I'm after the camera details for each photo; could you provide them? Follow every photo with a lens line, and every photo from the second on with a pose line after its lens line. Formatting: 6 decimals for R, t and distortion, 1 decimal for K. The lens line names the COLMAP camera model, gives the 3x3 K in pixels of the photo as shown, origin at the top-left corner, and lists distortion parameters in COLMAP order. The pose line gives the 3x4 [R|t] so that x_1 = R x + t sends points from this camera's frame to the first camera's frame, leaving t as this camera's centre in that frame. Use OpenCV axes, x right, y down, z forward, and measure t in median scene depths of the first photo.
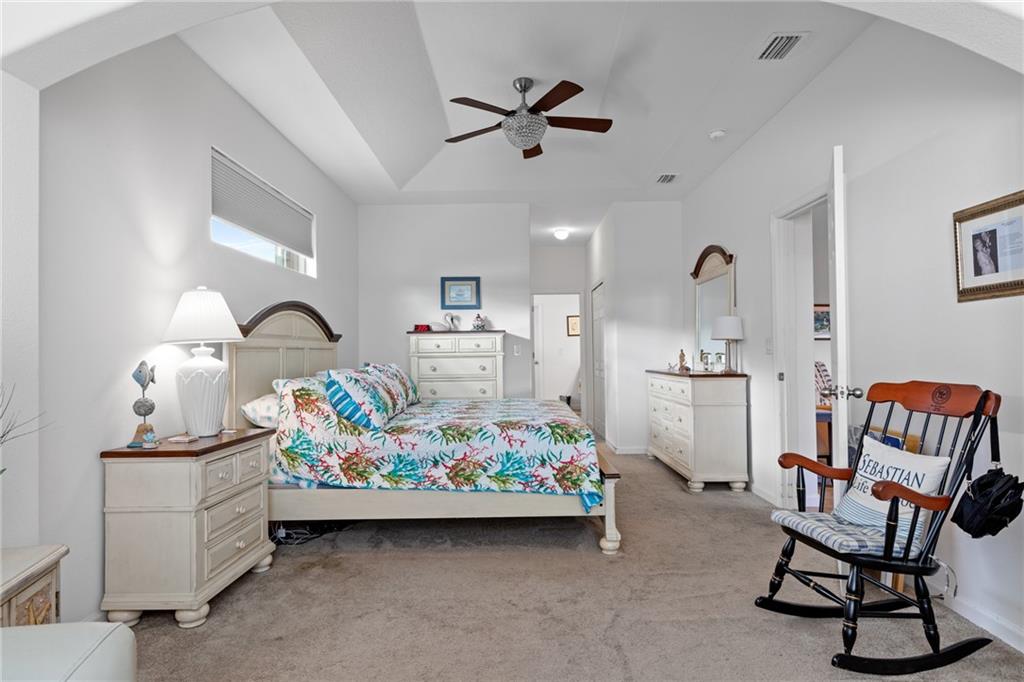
lens RADIAL K [[601.2, 0, 514.9], [0, 601.2, 341.3], [0, 0, 1]] dist [0.006786, -0.000037]
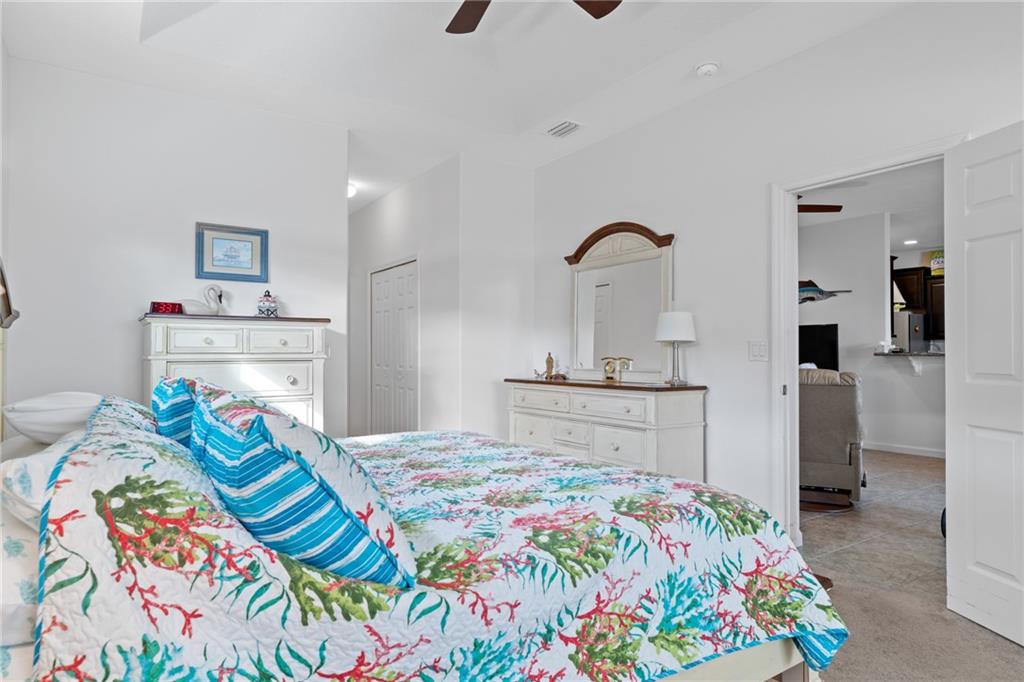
lens RADIAL K [[601.2, 0, 514.9], [0, 601.2, 341.3], [0, 0, 1]] dist [0.006786, -0.000037]
pose [[0.826043, 0.021468, 0.563198, -0.374587], [-0.021374, 0.999749, -0.006759, 0.009445], [-0.563202, -0.006455, 0.826294, 0.676827]]
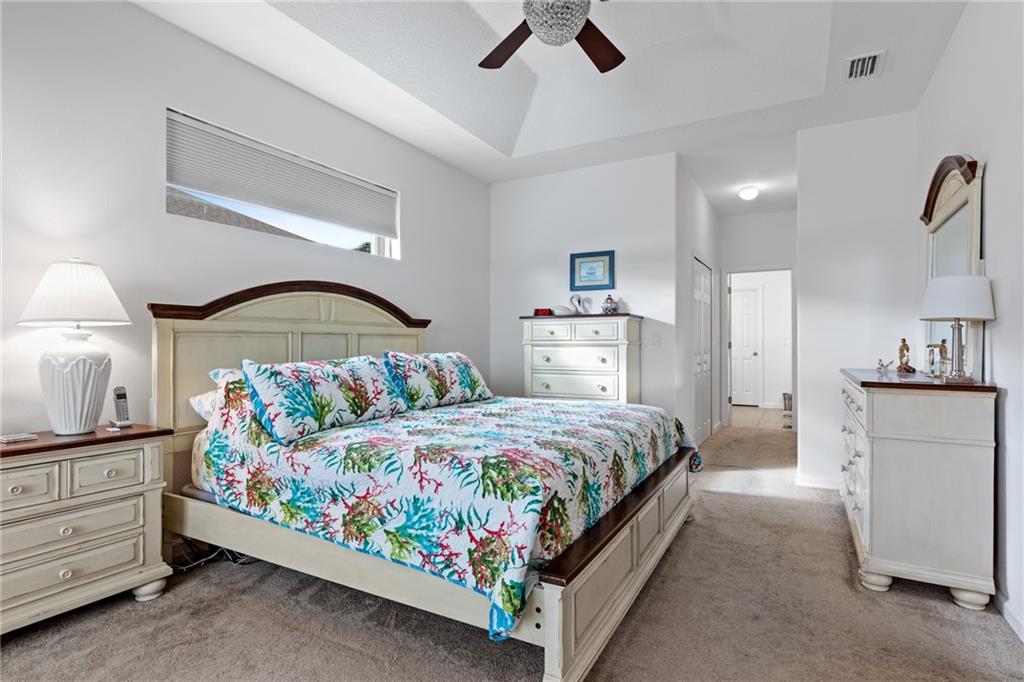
lens RADIAL K [[521.7, 0, 512.0], [0, 521.7, 341.0], [0, 0, 1]] dist [-0.000196, 0.000545]
pose [[0.872547, 0.008812, -0.488451, 0.336954], [0.000256, 0.999829, 0.018495, 0.010494], [0.488530, -0.016262, 0.872395, 0.571433]]
